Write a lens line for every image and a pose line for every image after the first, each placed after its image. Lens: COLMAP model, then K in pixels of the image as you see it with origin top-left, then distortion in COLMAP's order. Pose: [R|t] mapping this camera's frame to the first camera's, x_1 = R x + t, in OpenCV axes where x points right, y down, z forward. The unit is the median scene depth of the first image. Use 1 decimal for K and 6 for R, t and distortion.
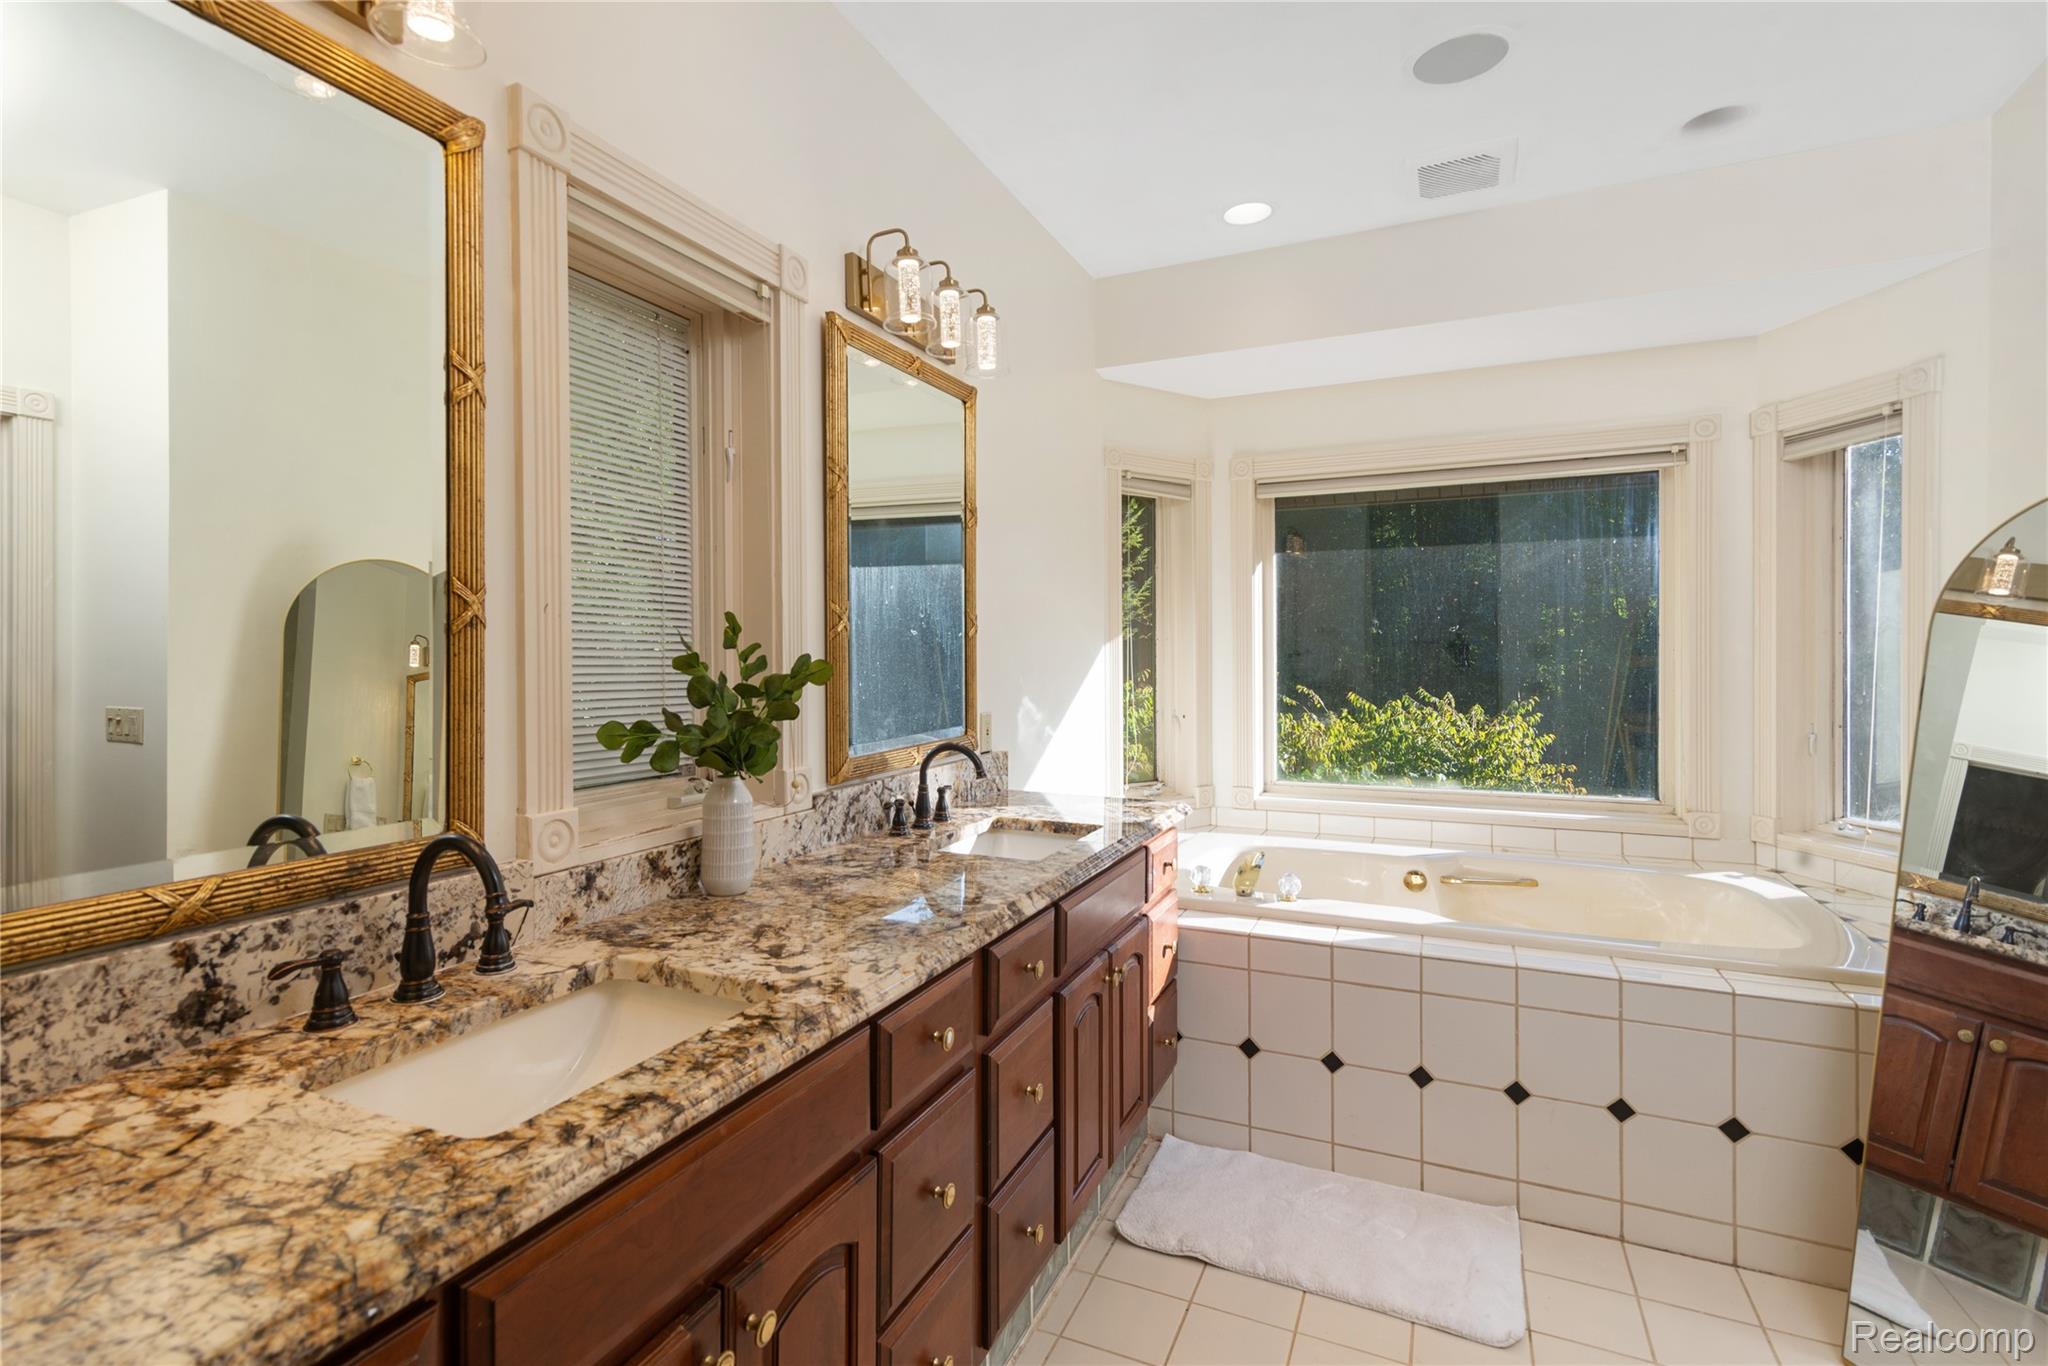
lens RADIAL K [[1006.7, 0, 985.3], [0, 1006.7, 635.5], [0, 0, 1]] dist [0.012618, -0.000207]
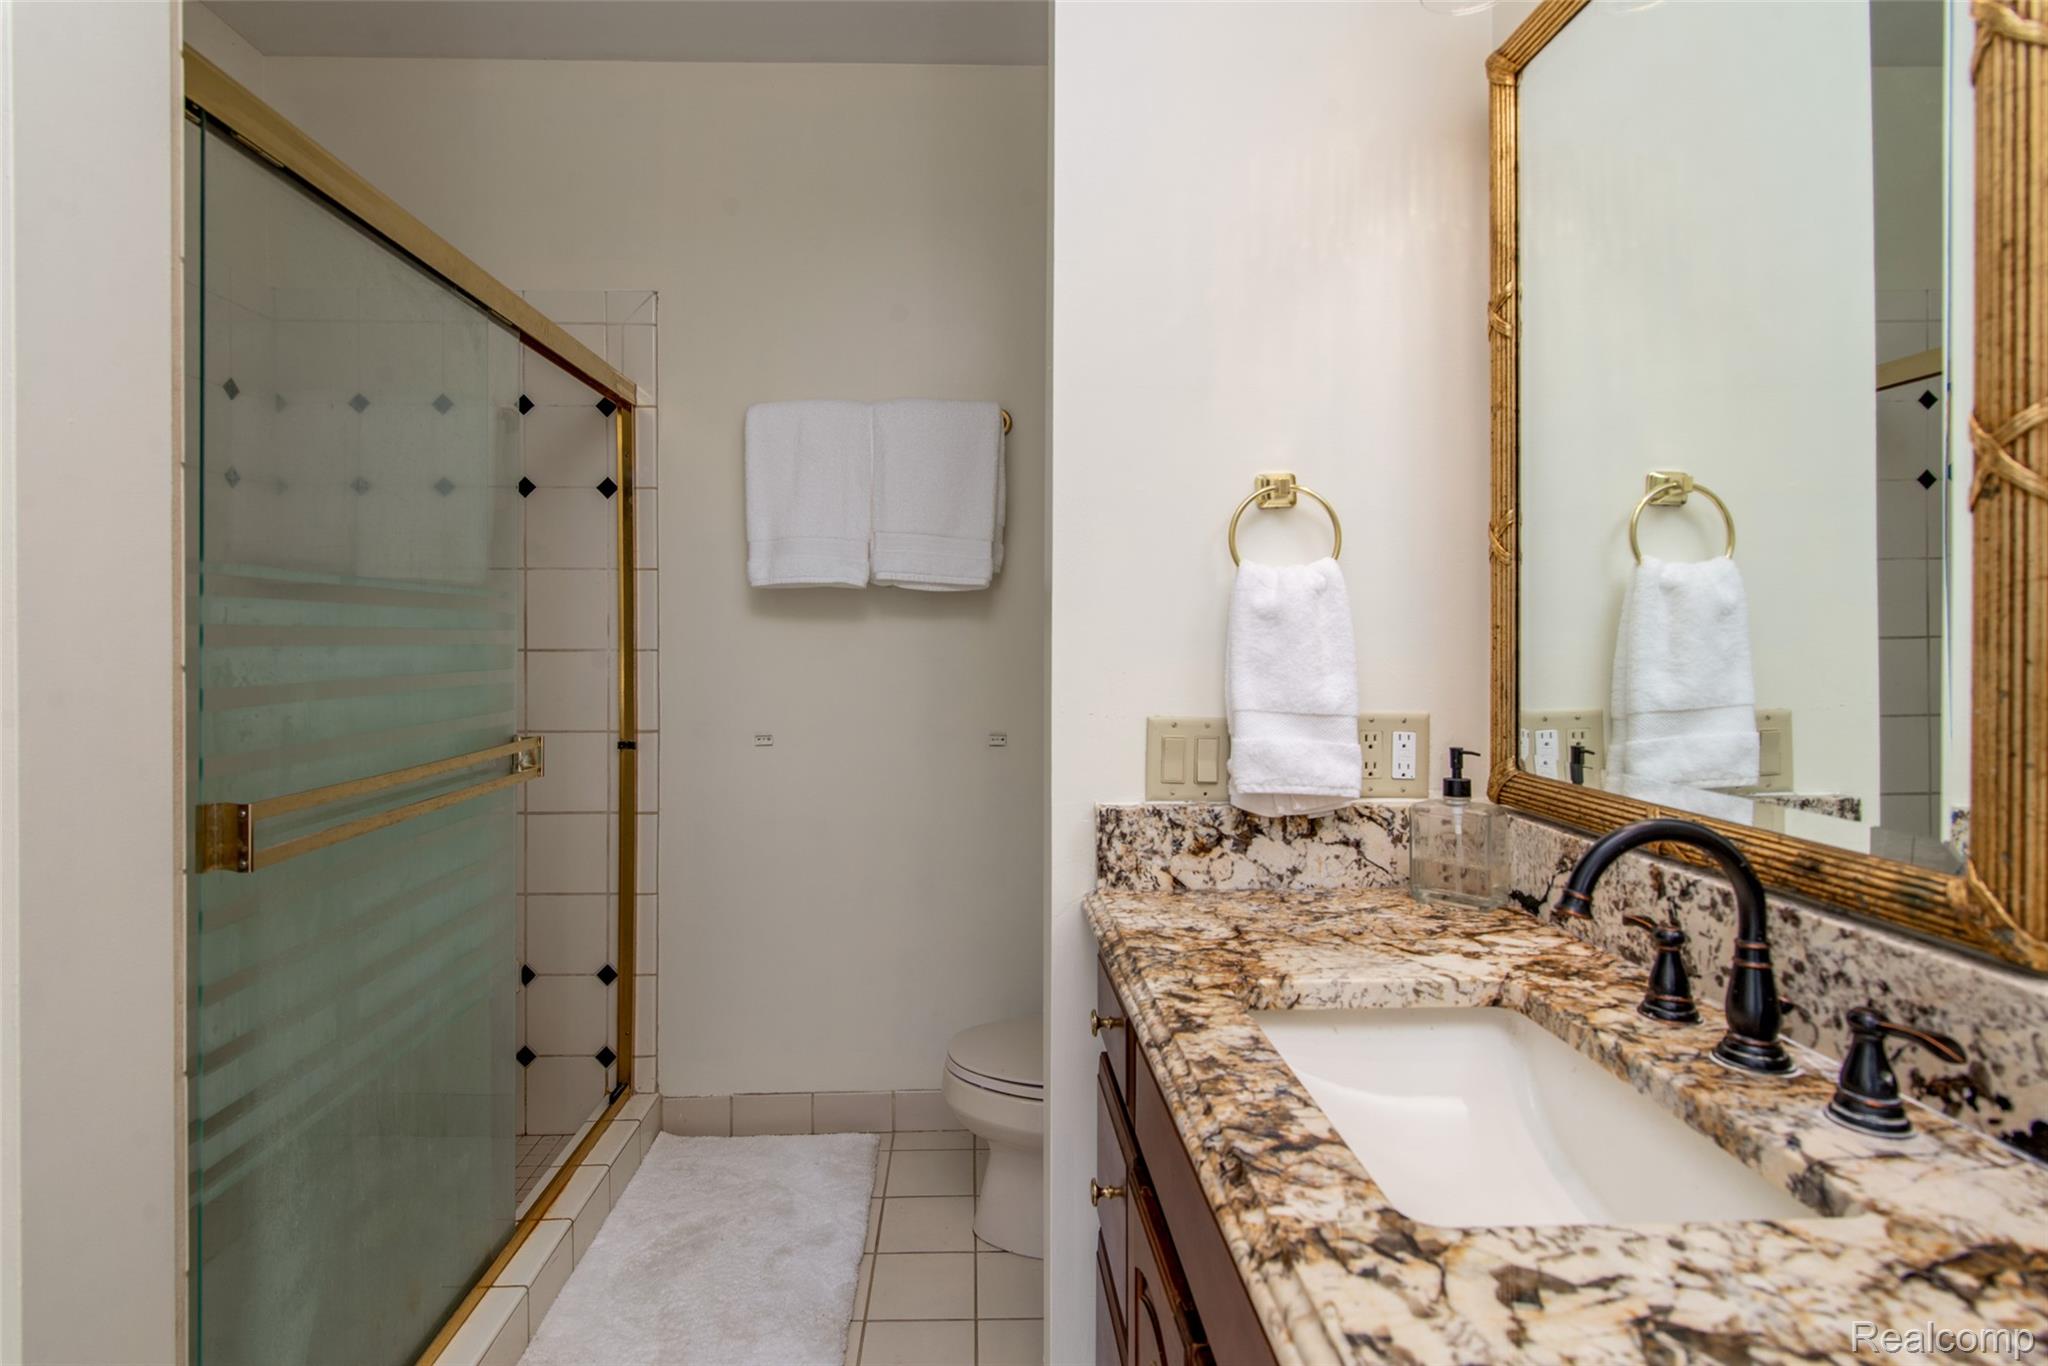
lens RADIAL K [[1006.7, 0, 985.3], [0, 1006.7, 635.5], [0, 0, 1]] dist [0.012618, -0.000207]
pose [[-0.894747, -0.001923, -0.446569, 0.197062], [0.007644, 0.999778, -0.019622, 0.074865], [0.446508, -0.020970, -0.894534, 1.317467]]
